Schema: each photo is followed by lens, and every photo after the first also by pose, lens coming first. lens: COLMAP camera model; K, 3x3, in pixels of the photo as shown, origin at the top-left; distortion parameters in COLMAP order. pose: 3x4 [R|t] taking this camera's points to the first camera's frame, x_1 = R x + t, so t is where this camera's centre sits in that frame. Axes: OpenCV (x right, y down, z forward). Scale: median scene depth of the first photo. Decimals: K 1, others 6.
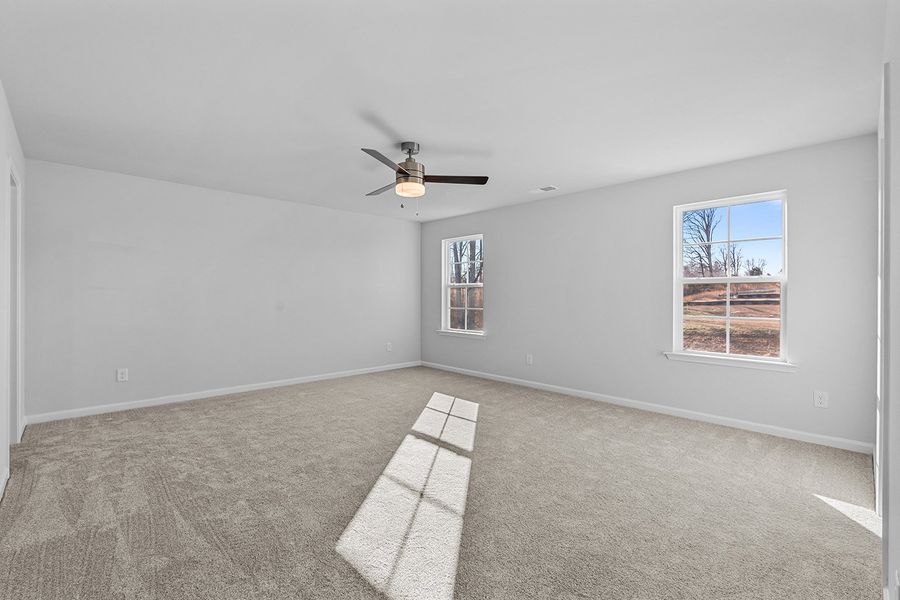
lens RADIAL K [[389.4, 0, 450.9], [0, 389.4, 298.1], [0, 0, 1]] dist [-0.001236, 0.000471]
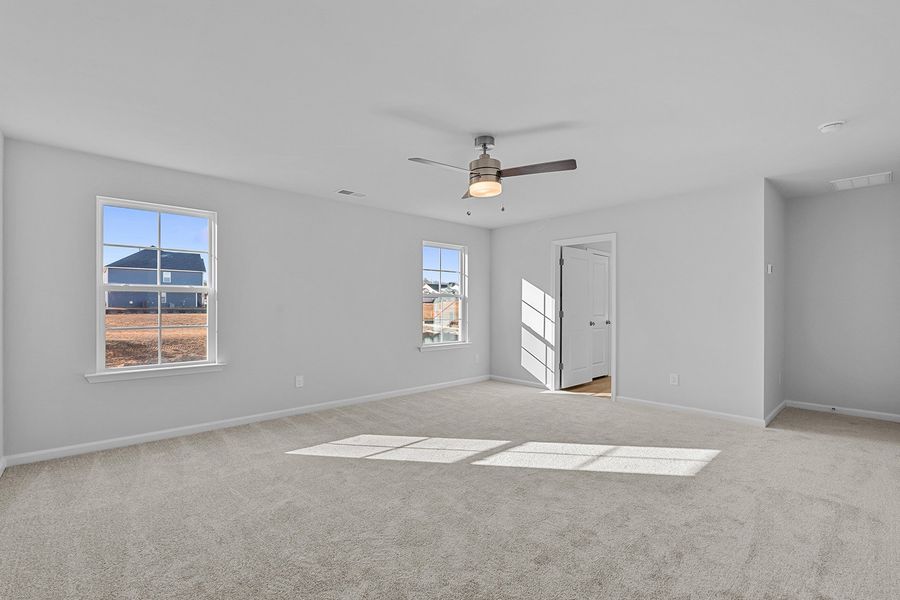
lens RADIAL K [[404.0, 0, 439.5], [0, 404.0, 305.9], [0, 0, 1]] dist [-0.001965, -0.000106]
pose [[0.047241, -0.000479, 0.998883, -1.010672], [0.001977, 0.999998, 0.000386, -0.007262], [-0.998882, 0.001957, 0.047241, 1.013110]]
